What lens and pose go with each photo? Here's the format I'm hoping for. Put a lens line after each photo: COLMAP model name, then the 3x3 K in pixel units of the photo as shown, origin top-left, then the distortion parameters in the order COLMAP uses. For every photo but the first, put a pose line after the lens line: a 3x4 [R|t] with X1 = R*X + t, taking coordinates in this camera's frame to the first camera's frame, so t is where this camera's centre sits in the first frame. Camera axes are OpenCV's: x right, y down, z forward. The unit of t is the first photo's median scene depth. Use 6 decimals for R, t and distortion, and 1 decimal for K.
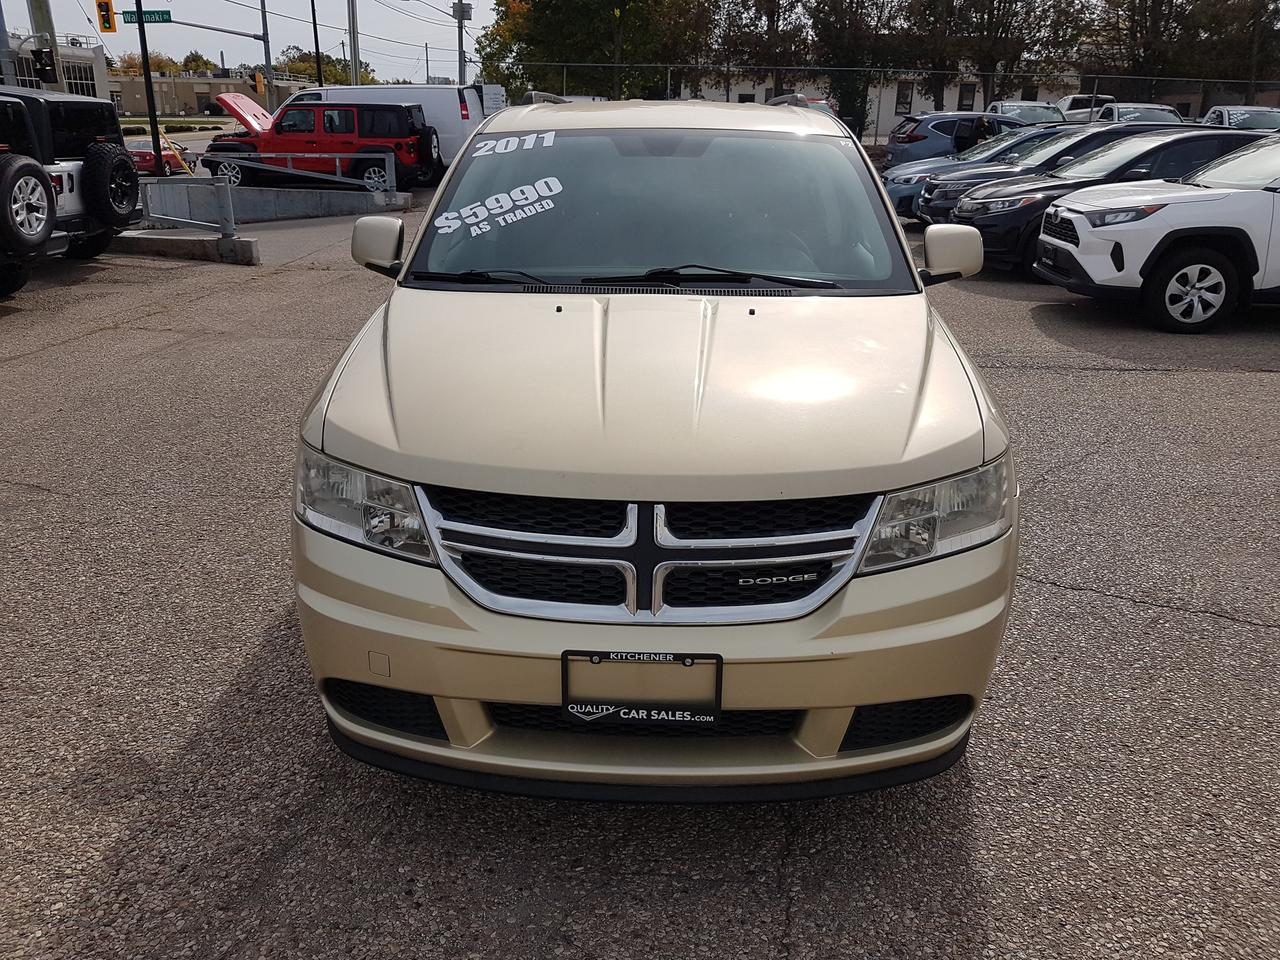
lens RADIAL K [[967.4, 0, 640.0], [0, 967.4, 480.0], [0, 0, 1]] dist [-0.031811, -0.001182]
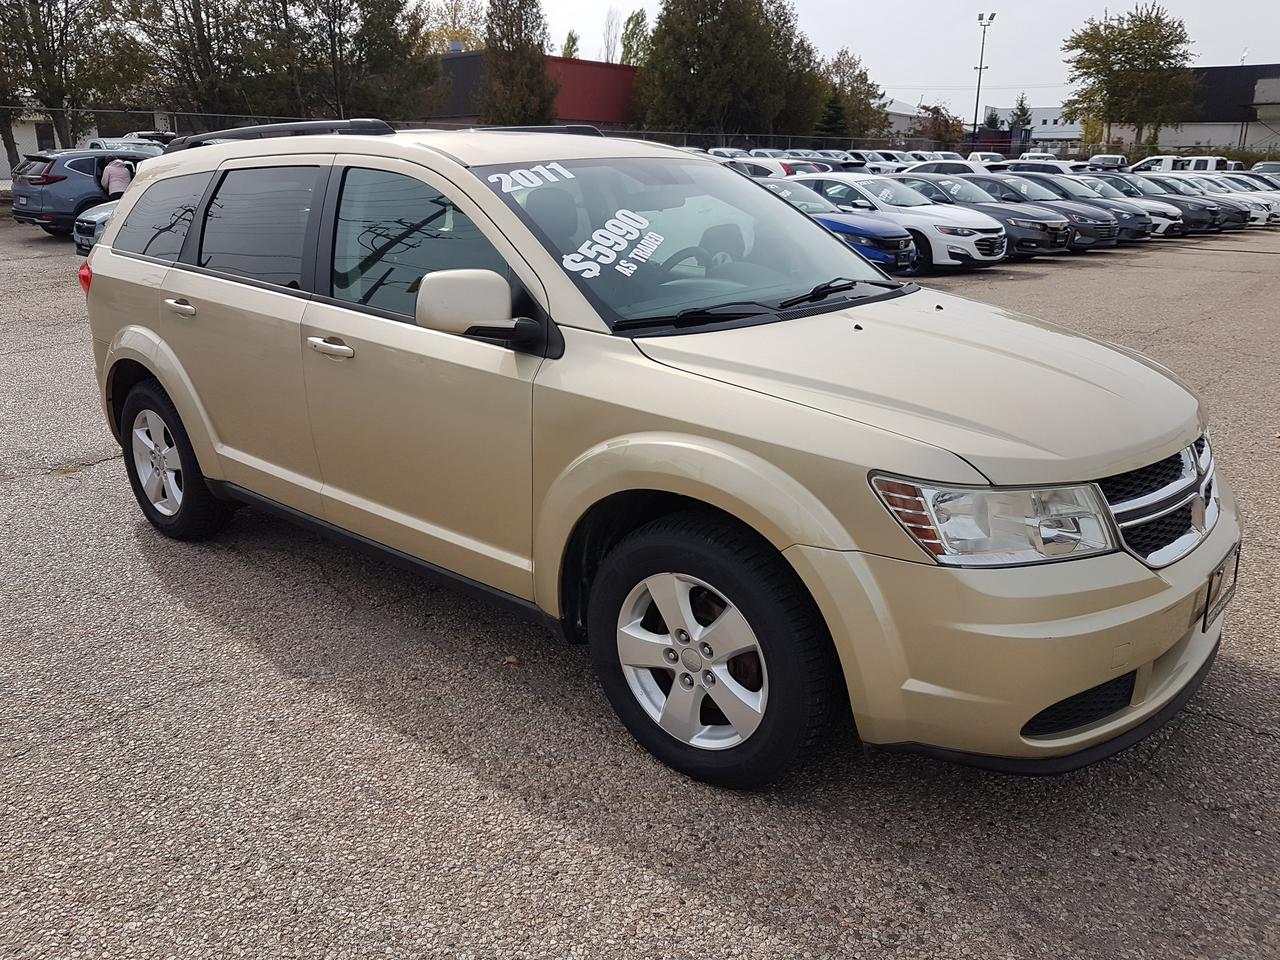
lens RADIAL K [[967.4, 0, 640.0], [0, 967.4, 480.0], [0, 0, 1]] dist [-0.031811, -0.001182]
pose [[0.663506, -0.246819, 0.706287, -0.829245], [0.271321, 0.959134, 0.080293, -0.138509], [-0.697241, 0.138355, 0.703358, 0.382543]]
